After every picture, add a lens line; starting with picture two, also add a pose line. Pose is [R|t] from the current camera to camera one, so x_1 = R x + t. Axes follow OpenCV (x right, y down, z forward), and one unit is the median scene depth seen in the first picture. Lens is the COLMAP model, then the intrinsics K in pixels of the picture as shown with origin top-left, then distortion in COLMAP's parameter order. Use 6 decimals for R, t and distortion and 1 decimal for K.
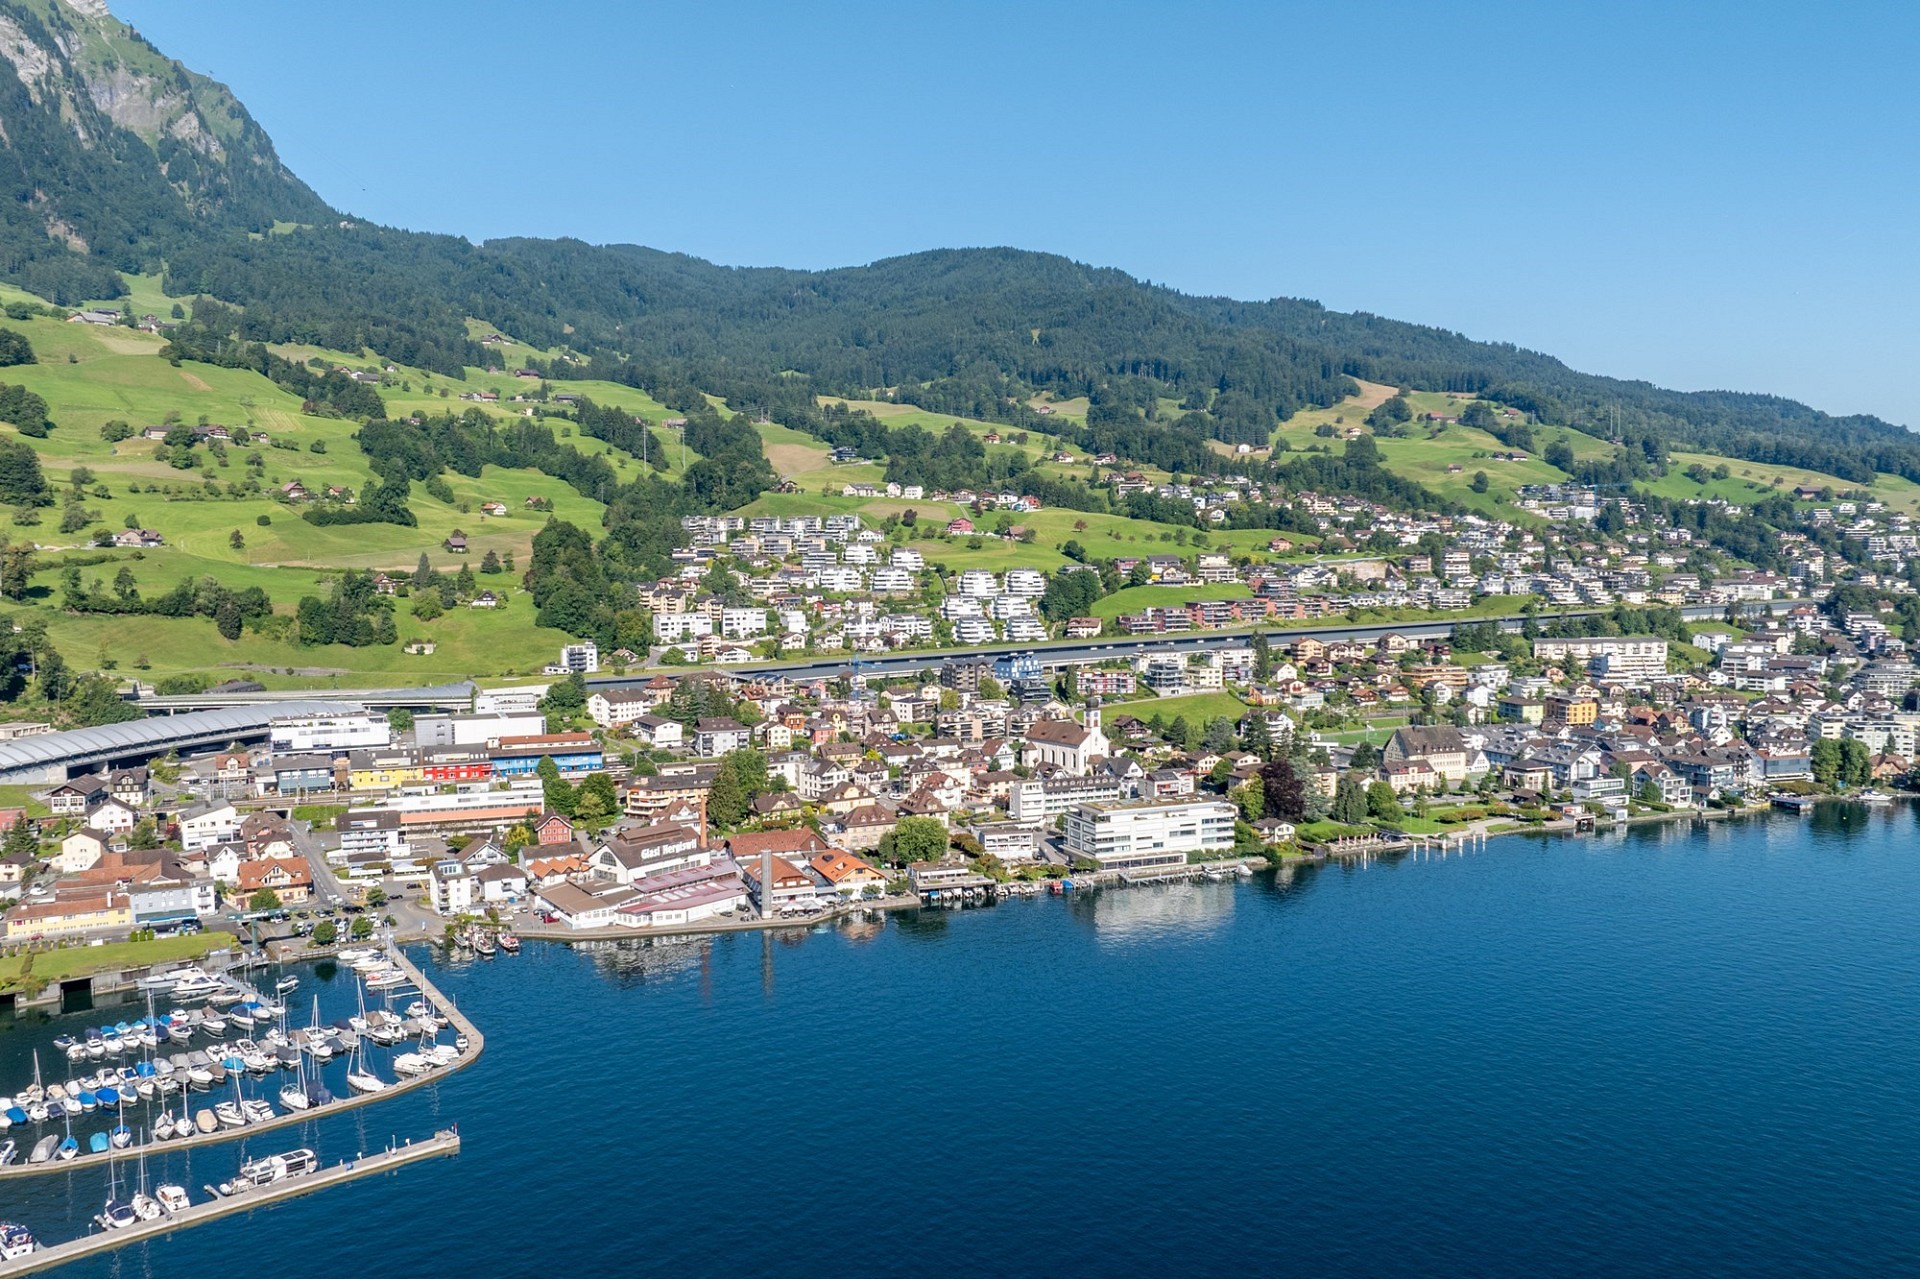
lens RADIAL K [[1611.8, 0, 967.5], [0, 1611.8, 614.2], [0, 0, 1]] dist [-0.014570, 0.012757]
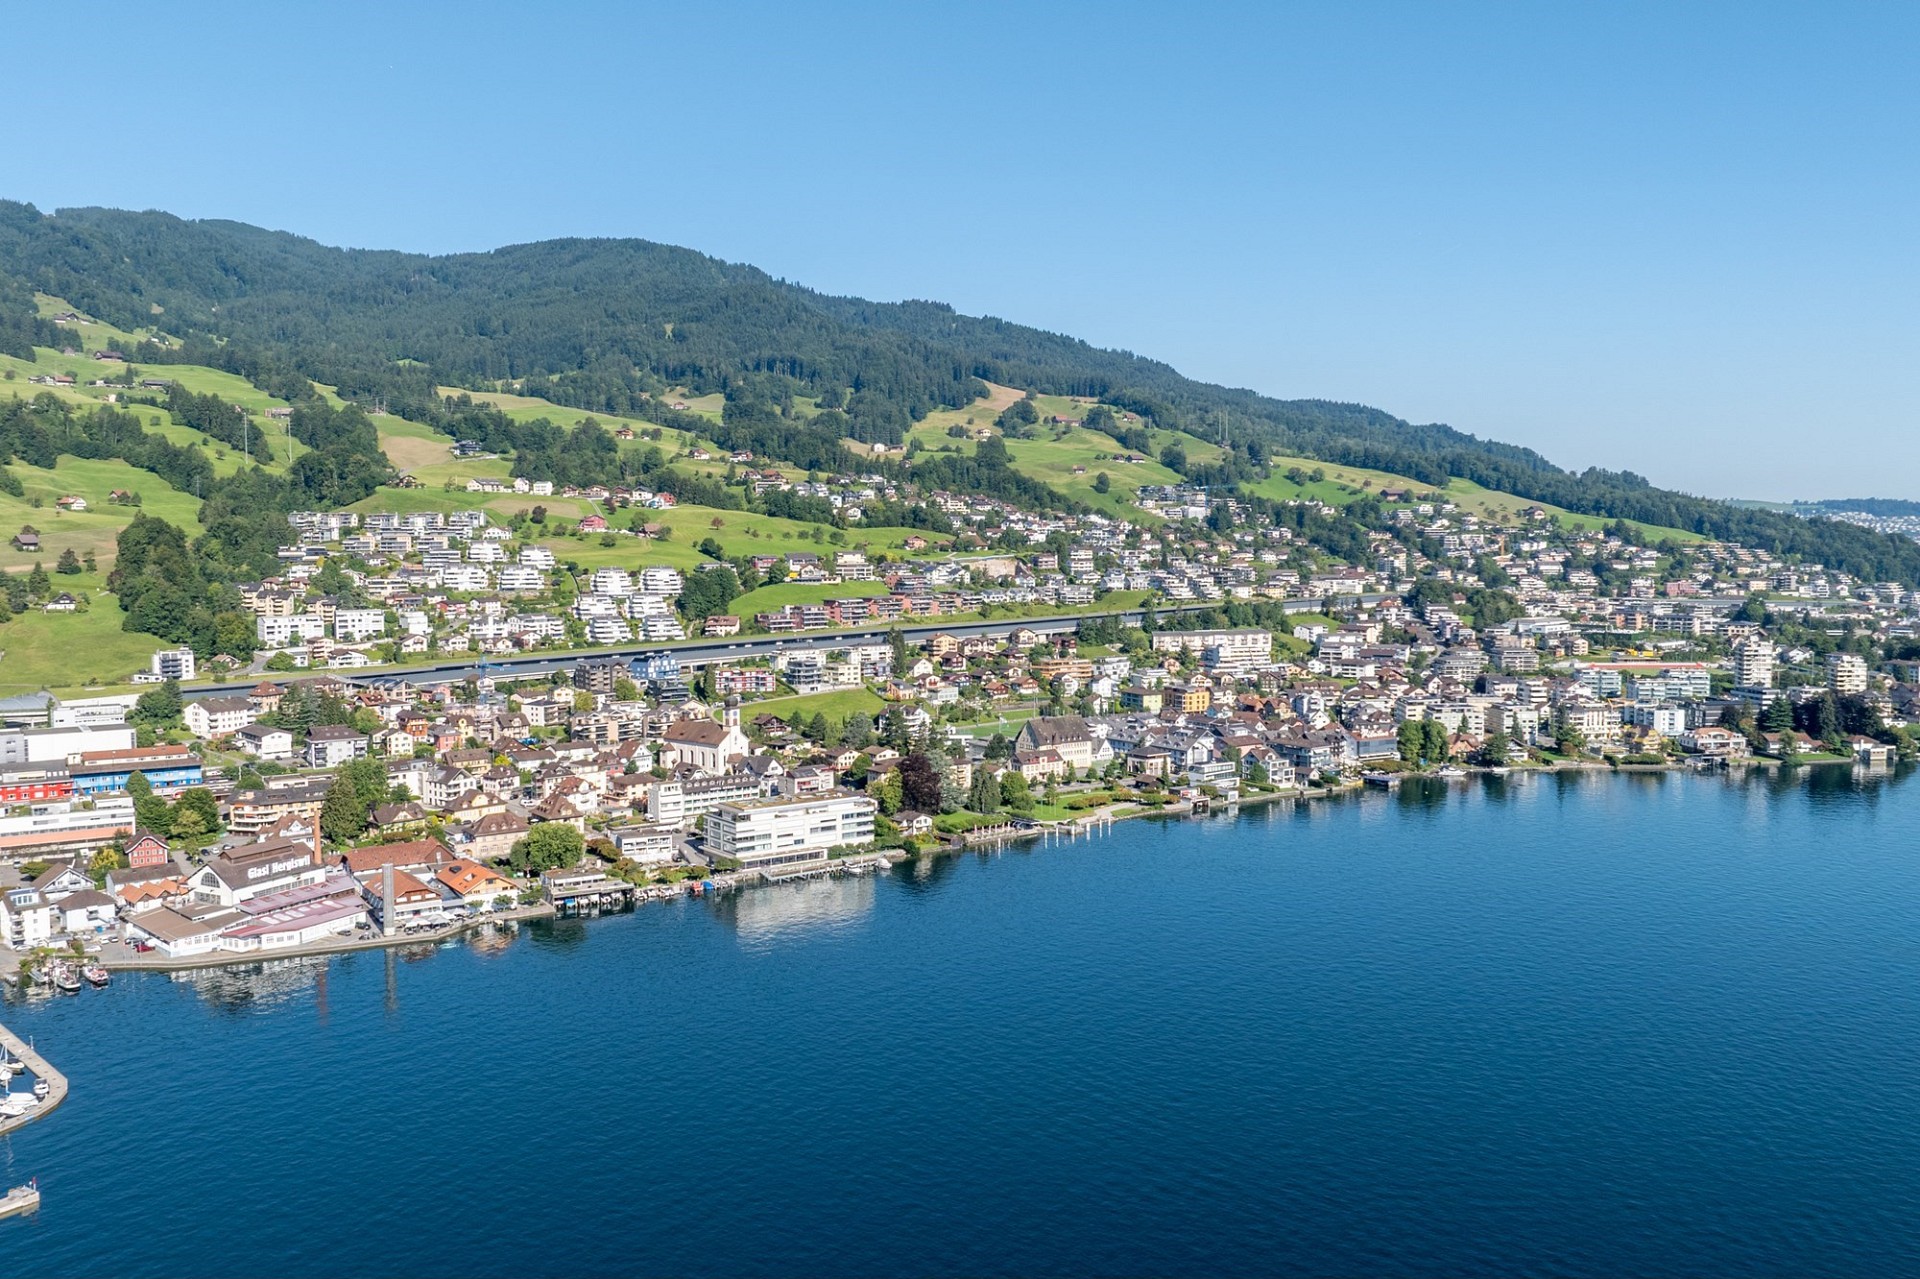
lens RADIAL K [[1603.5, 0, 960.0], [0, 1603.5, 639.5], [0, 0, 1]] dist [-0.006289, -0.018069]
pose [[0.975955, -0.012772, 0.217600, 0.000455], [0.009023, 0.999793, 0.018211, 0.000011], [-0.217787, -0.015809, 0.975868, 0.004799]]
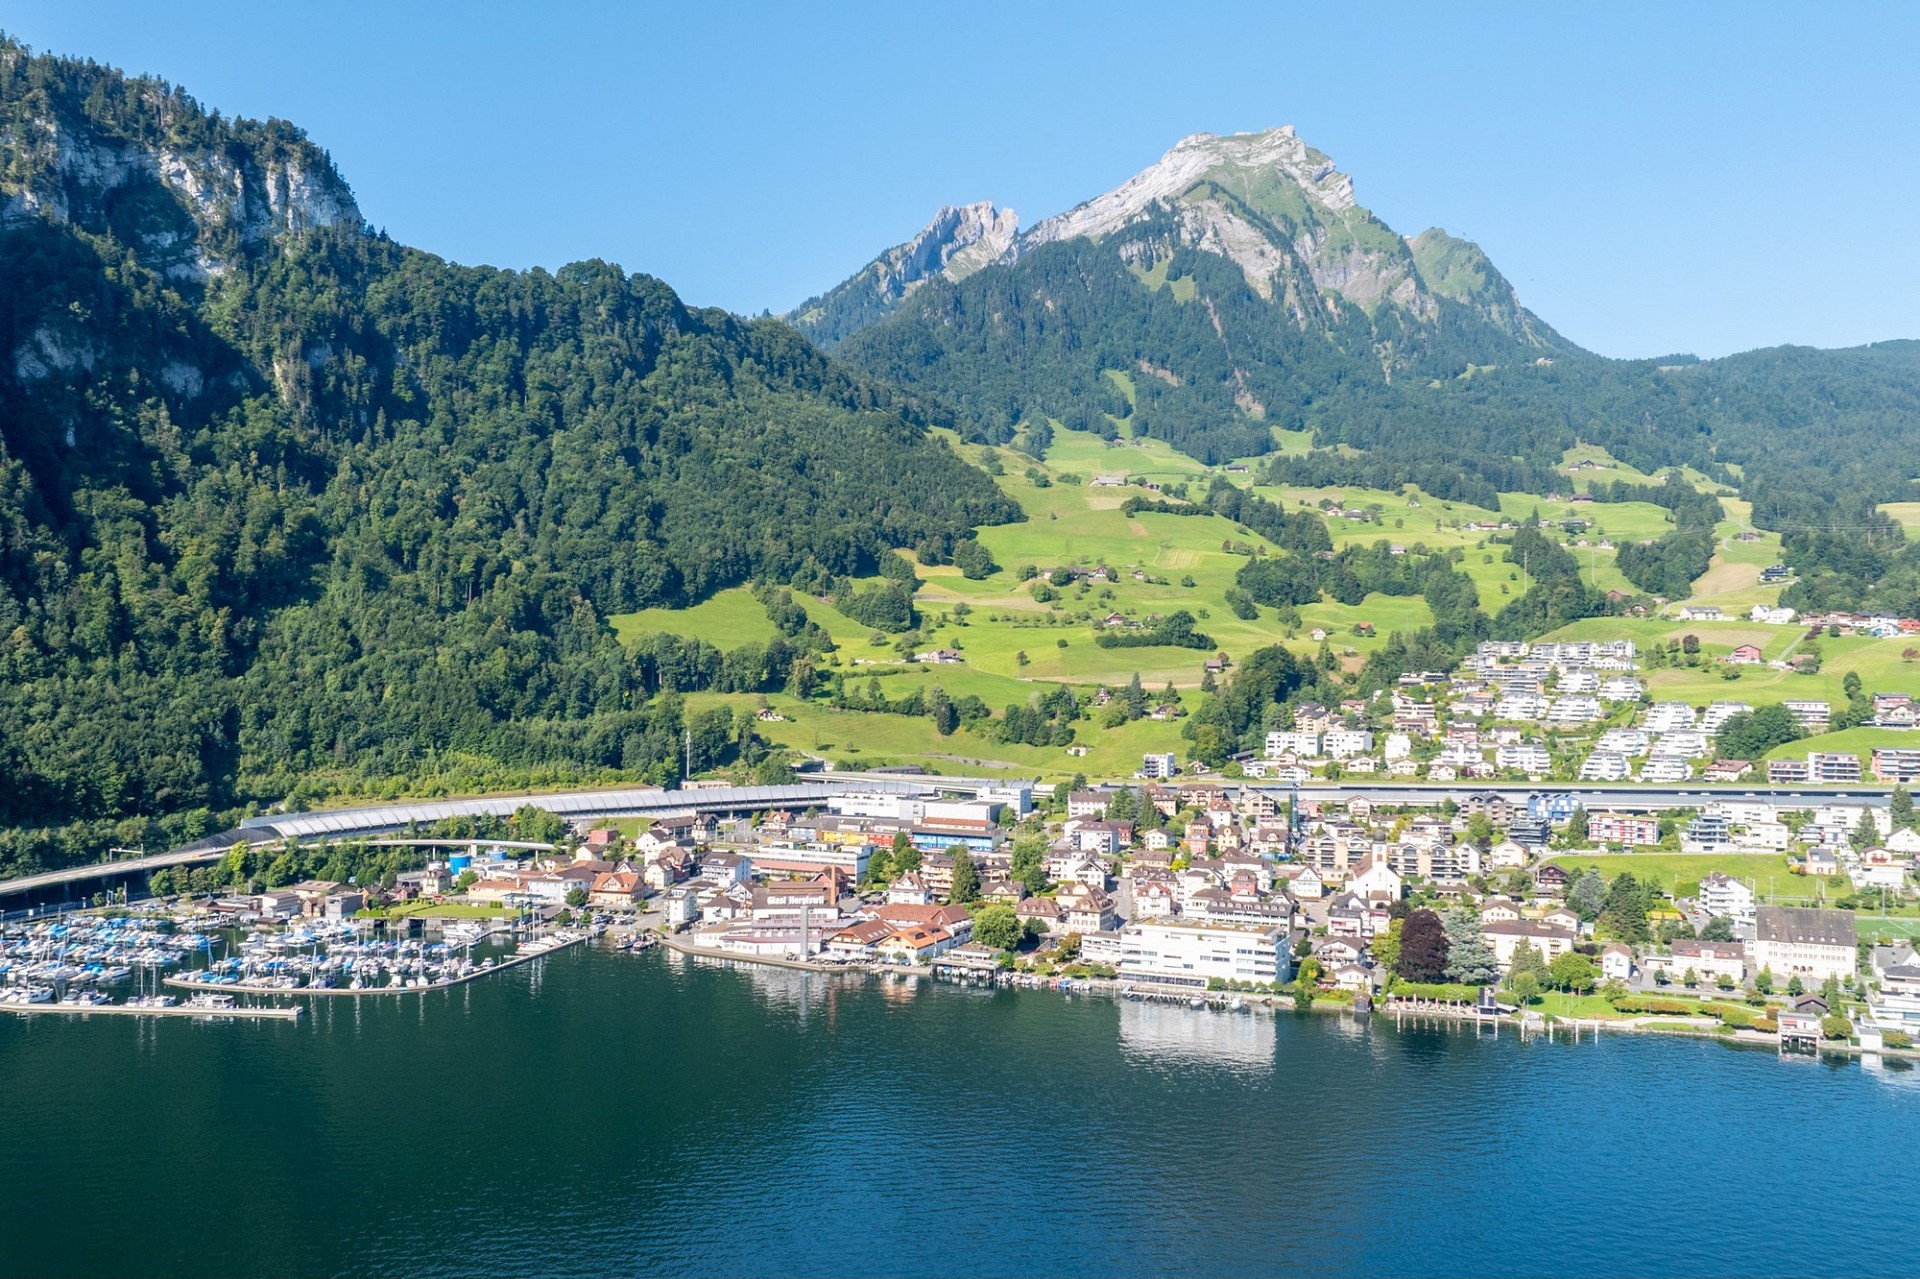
lens RADIAL K [[1583.4, 0, 908.6], [0, 1583.4, 610.6], [0, 0, 1]] dist [0.007360, -0.067605]
pose [[0.678932, -0.010171, -0.734131, 0.596632], [-0.048365, 0.997113, -0.058543, -0.010486], [0.732607, 0.075253, 0.676479, 0.147689]]
